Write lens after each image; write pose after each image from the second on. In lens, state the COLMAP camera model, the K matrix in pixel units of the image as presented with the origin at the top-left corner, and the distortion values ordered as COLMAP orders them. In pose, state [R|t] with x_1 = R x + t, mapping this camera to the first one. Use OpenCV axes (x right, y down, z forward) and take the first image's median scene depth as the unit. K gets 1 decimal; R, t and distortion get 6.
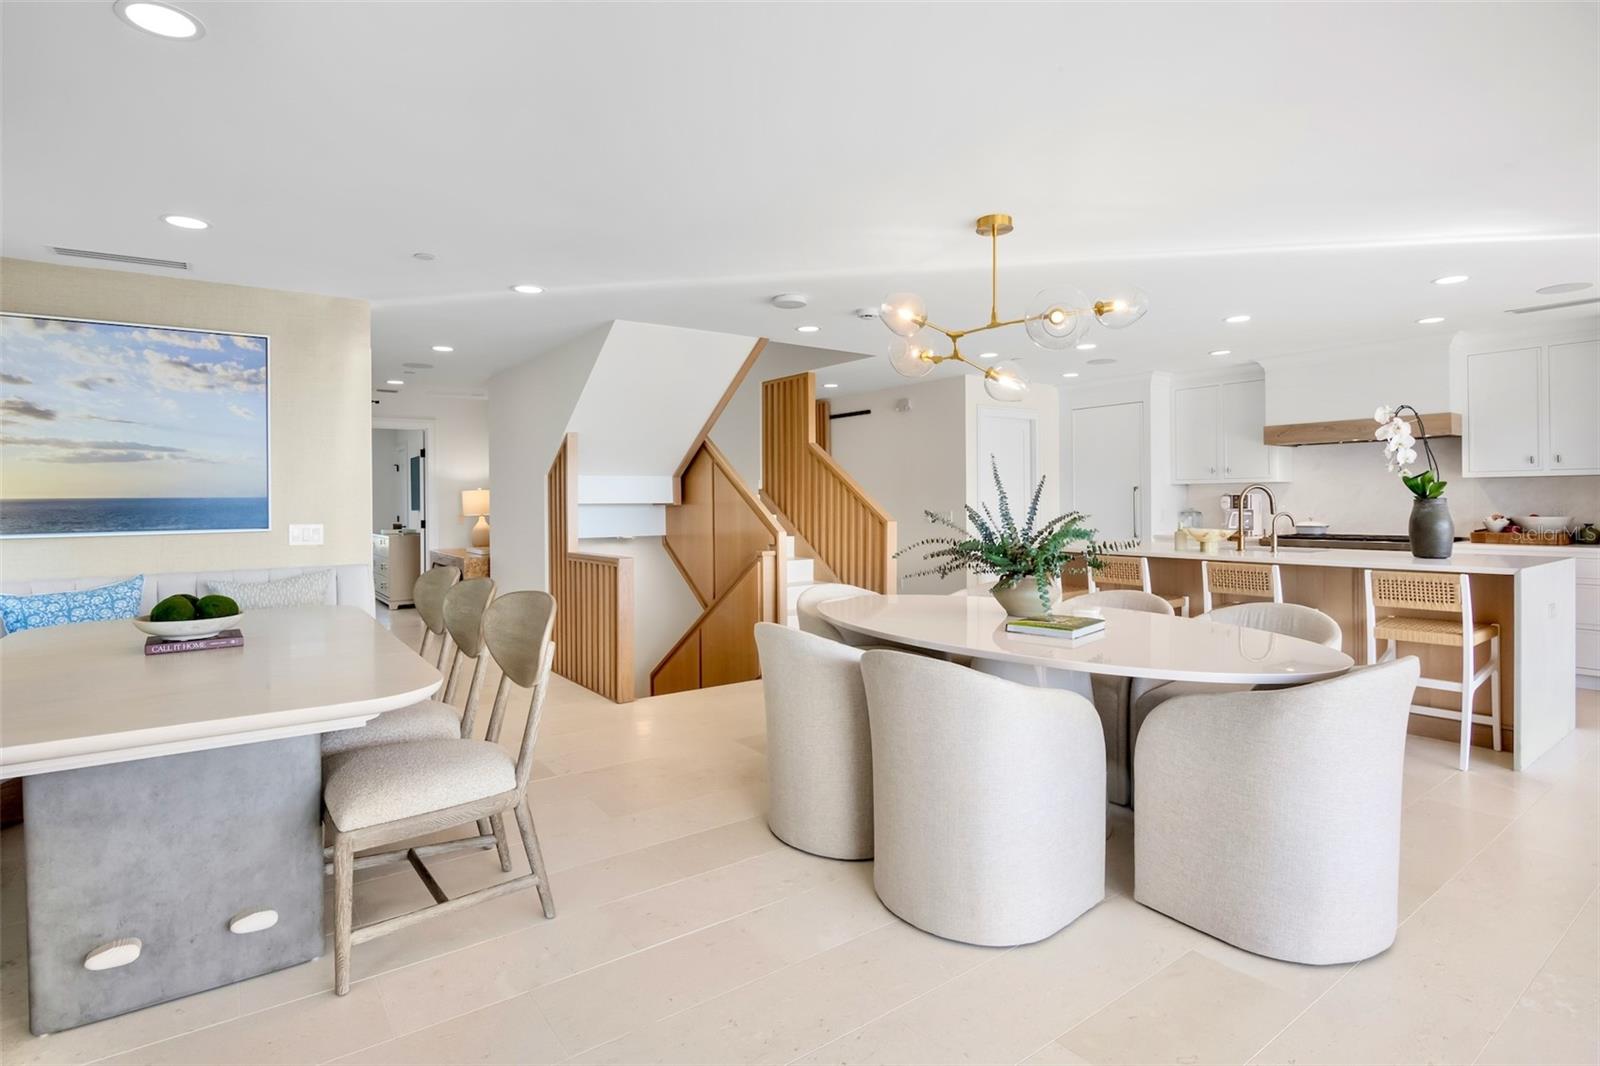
lens RADIAL K [[798.4, 0, 802.8], [0, 798.4, 504.6], [0, 0, 1]] dist [0.002590, 0.000952]
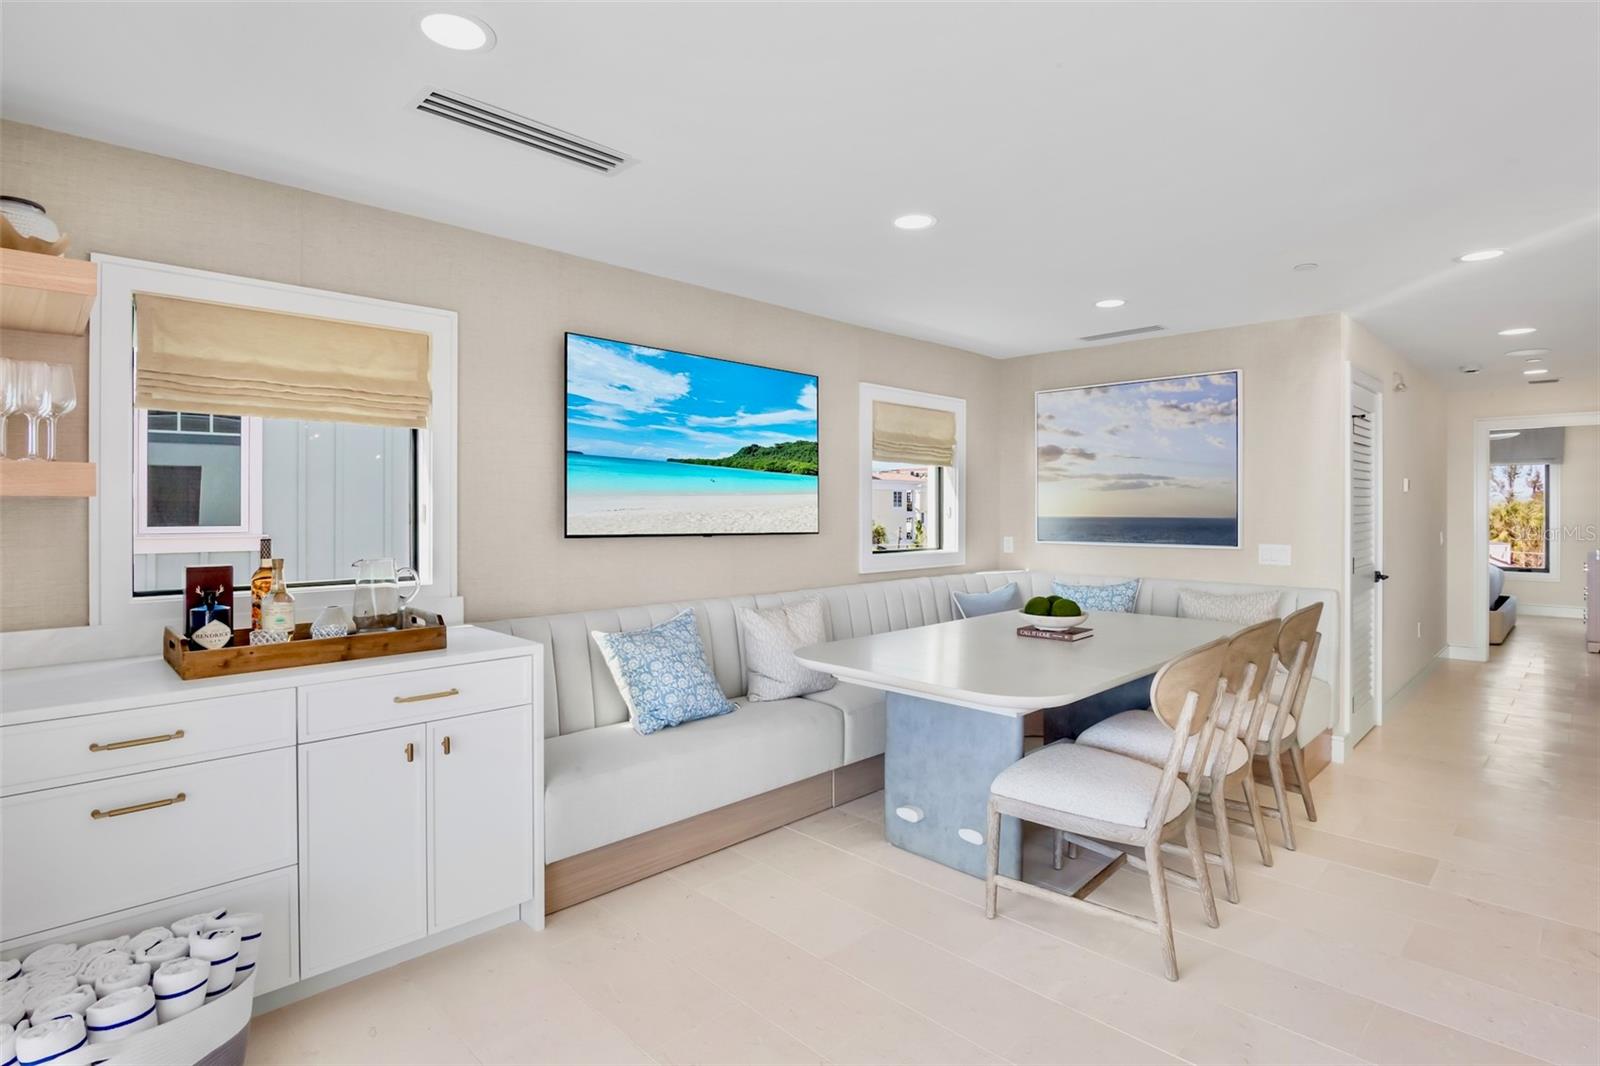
lens RADIAL K [[798.4, 0, 796.5], [0, 798.4, 518.2], [0, 0, 1]] dist [0.002590, 0.000952]
pose [[0.193412, 0.023514, -0.980836, 5.197567], [-0.011874, 0.999696, 0.021625, -0.472700], [0.981046, 0.007464, 0.193633, 3.745344]]
